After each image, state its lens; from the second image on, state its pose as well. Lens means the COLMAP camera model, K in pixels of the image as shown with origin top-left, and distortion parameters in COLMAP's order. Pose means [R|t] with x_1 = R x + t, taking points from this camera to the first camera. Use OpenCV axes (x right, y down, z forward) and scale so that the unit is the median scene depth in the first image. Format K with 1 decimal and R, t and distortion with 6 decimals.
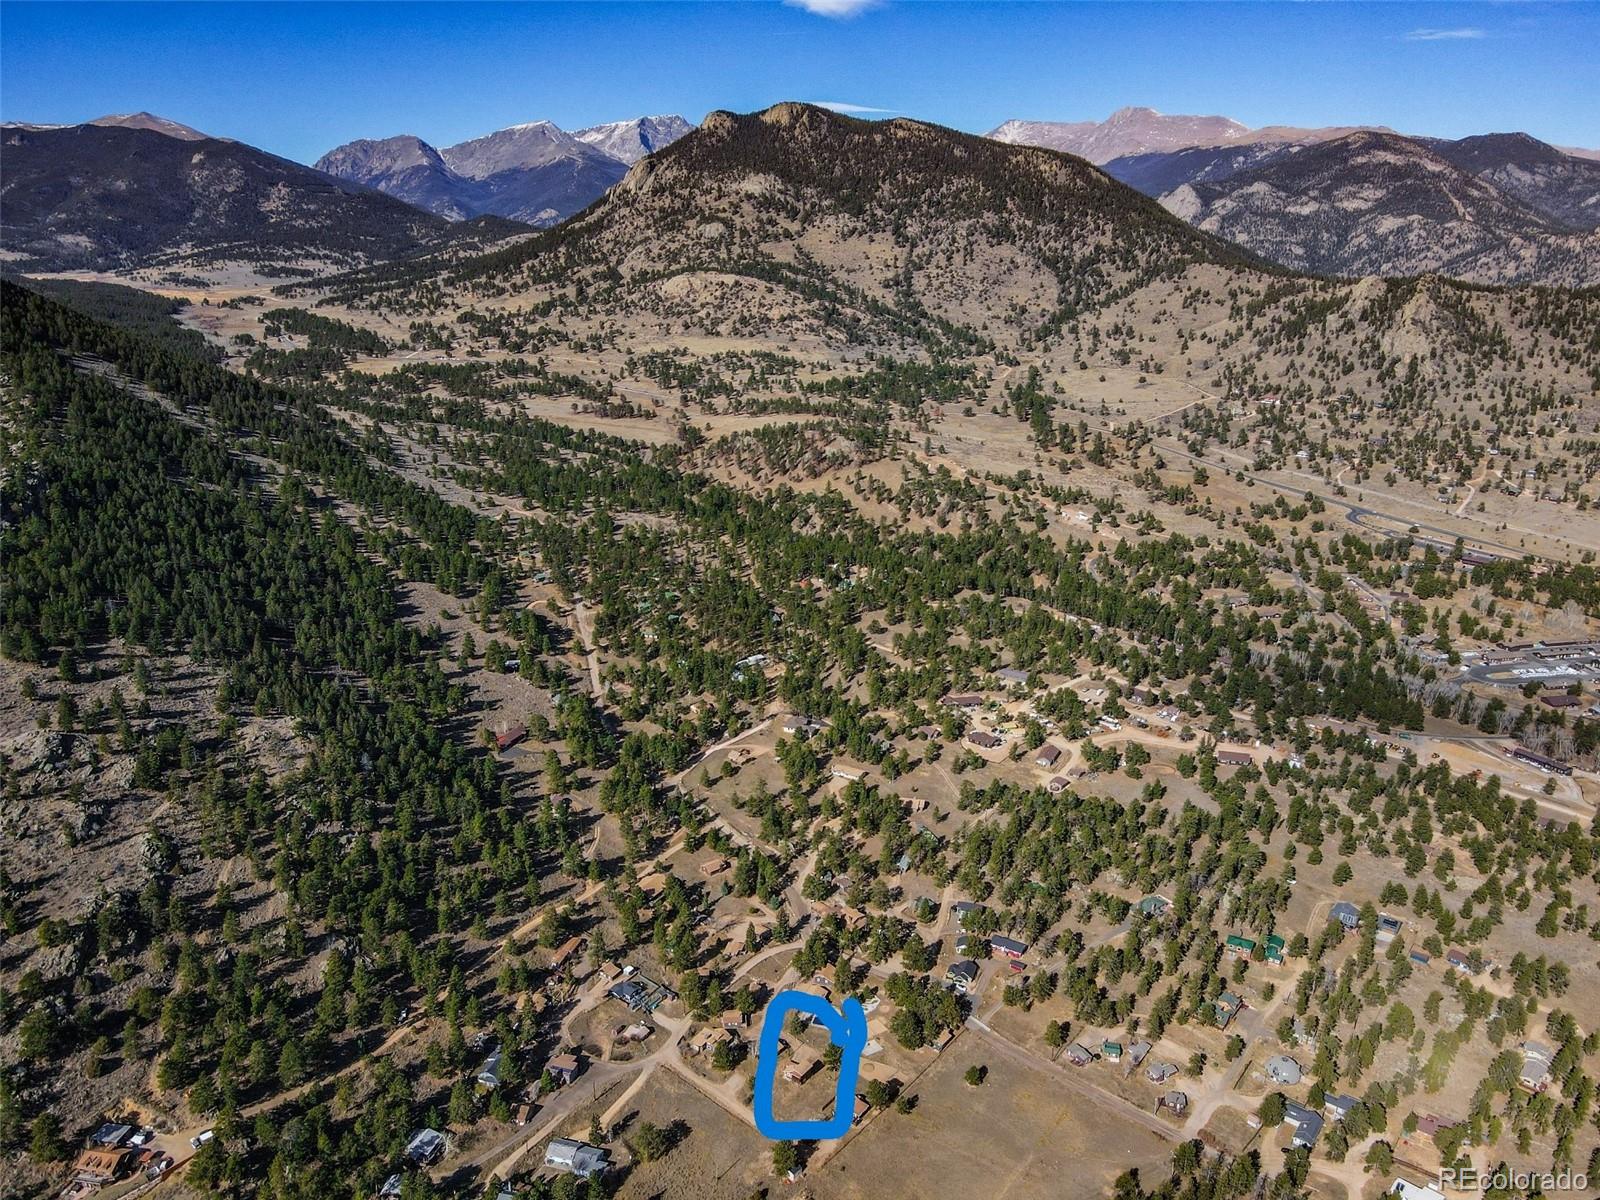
lens RADIAL K [[1237.6, 0, 800.0], [0, 1237.6, 600.0], [0, 0, 1]] dist [-0.001993, -0.000320]
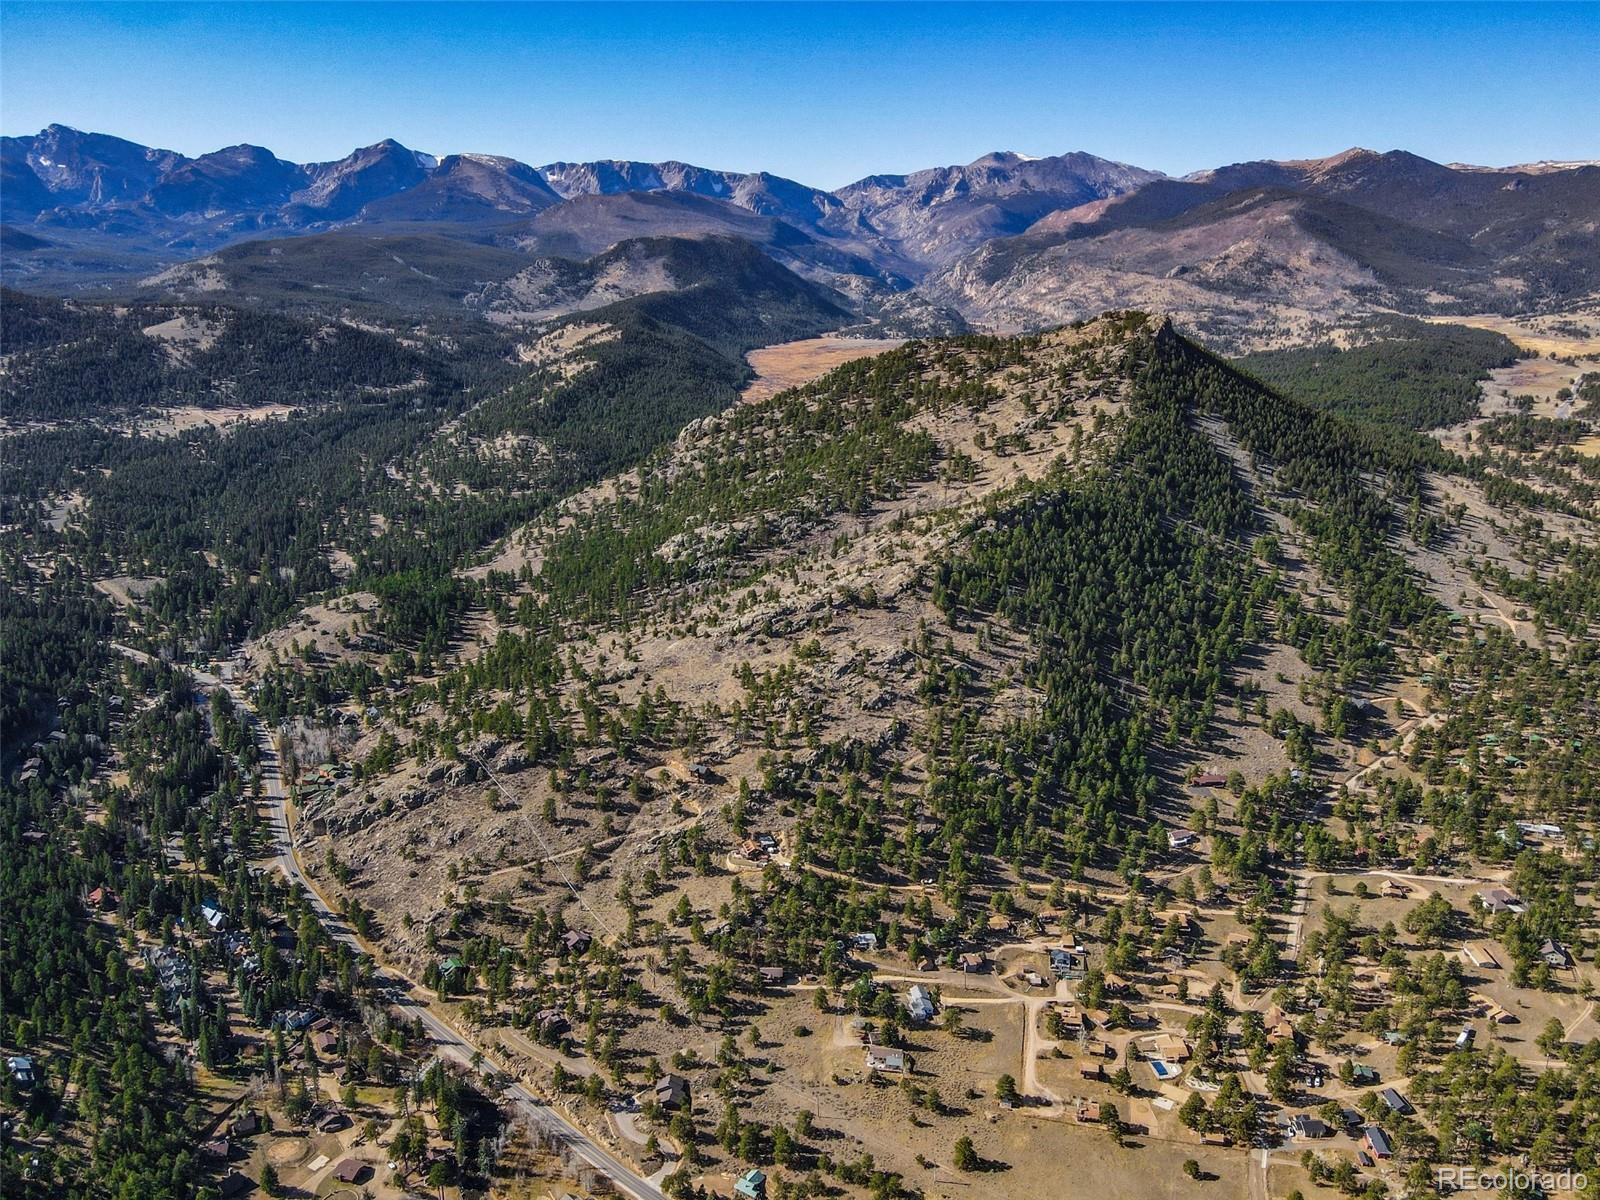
lens RADIAL K [[1237.6, 0, 800.0], [0, 1237.6, 600.0], [0, 0, 1]] dist [-0.001993, -0.000320]
pose [[0.419860, 0.265127, -0.868001, 0.851280], [-0.267299, 0.950085, 0.160904, -0.206067], [0.867334, 0.164459, 0.469771, 0.057433]]
